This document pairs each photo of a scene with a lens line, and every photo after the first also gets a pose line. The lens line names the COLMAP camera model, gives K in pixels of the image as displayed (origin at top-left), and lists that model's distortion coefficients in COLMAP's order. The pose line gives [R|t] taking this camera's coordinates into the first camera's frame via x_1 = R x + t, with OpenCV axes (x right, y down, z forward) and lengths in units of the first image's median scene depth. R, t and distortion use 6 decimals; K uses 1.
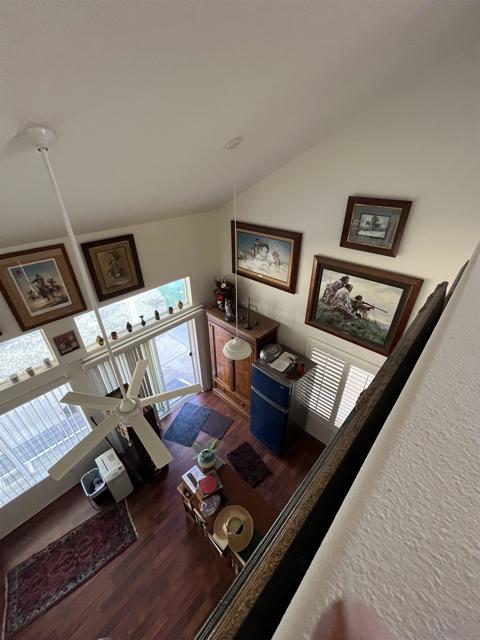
lens RADIAL K [[259.1, 0, 241.1], [0, 259.1, 319.4], [0, 0, 1]] dist [-0.004466, 0.000059]
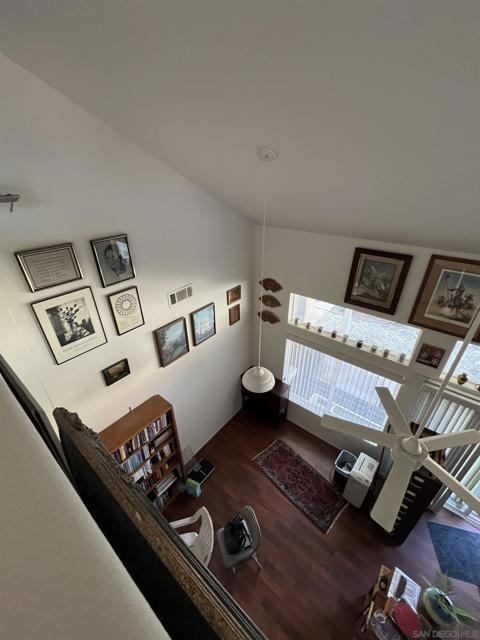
lens RADIAL K [[259.1, 0, 240.0], [0, 259.1, 318.1], [0, 0, 1]] dist [-0.004466, 0.000059]
pose [[0.067659, 0.492075, -0.867920, 0.043798], [-0.517194, 0.761204, 0.391254, -0.025337], [0.853190, 0.422411, 0.306000, 0.042324]]
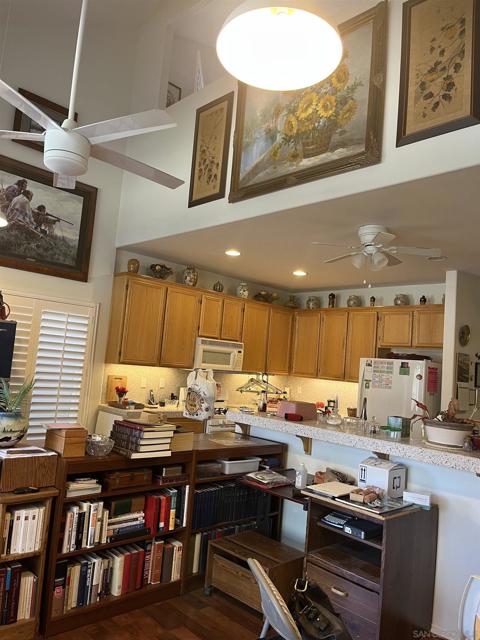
lens RADIAL K [[483.3, 0, 241.8], [0, 483.3, 321.1], [0, 0, 1]] dist [0.067164, -0.098610]
pose [[0.051295, 0.103397, 0.993317, -1.011122], [0.454828, 0.883070, -0.115409, 0.696311], [-0.889101, 0.457708, -0.001731, 0.588569]]
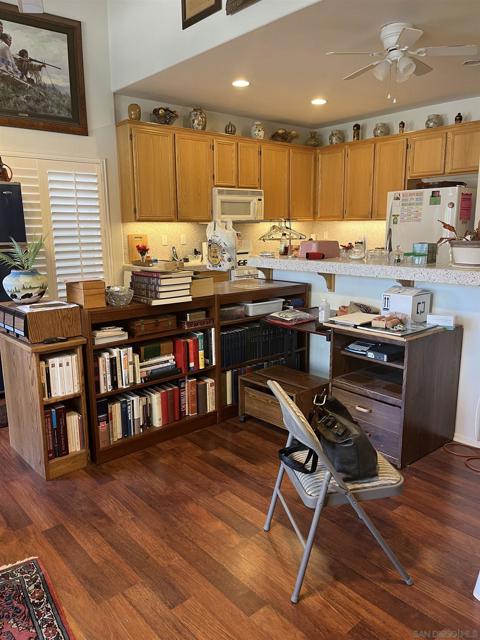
lens RADIAL K [[483.3, 0, 243.7], [0, 483.3, 321.0], [0, 0, 1]] dist [0.067164, -0.098610]
pose [[0.106546, -0.188286, 0.976318, -0.975890], [0.532486, 0.840039, 0.103894, 0.743780], [-0.839706, 0.508806, 0.189763, 0.583957]]
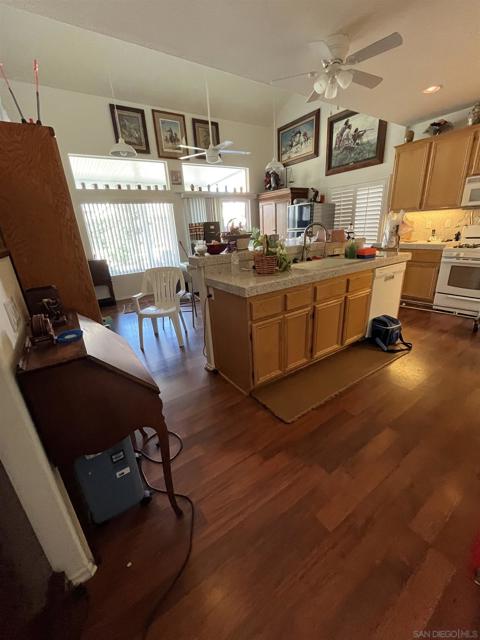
lens RADIAL K [[259.1, 0, 241.4], [0, 259.1, 315.8], [0, 0, 1]] dist [-0.004466, 0.000059]
pose [[0.972659, 0.027860, -0.230561, 0.175660], [-0.076269, 0.976035, -0.203813, 1.321040], [0.219357, 0.215825, 0.951474, -0.351295]]
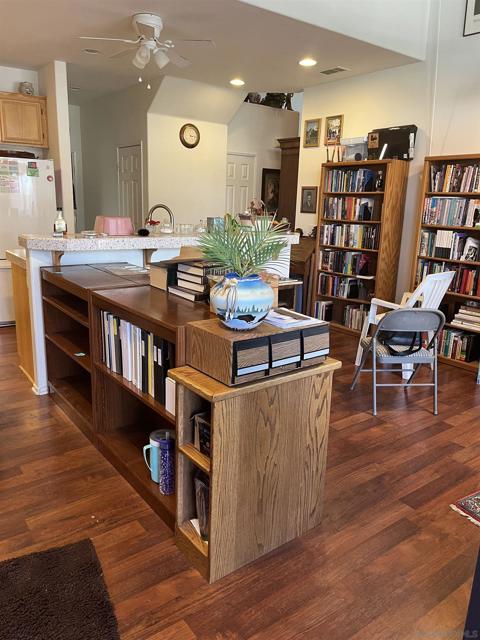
lens RADIAL K [[483.3, 0, 239.5], [0, 483.3, 316.9], [0, 0, 1]] dist [0.067164, -0.098610]
pose [[-0.983094, -0.067636, 0.170152, -0.232015], [0.073029, 0.707323, 0.703108, 0.193459], [-0.167908, 0.703647, -0.690426, 1.449983]]
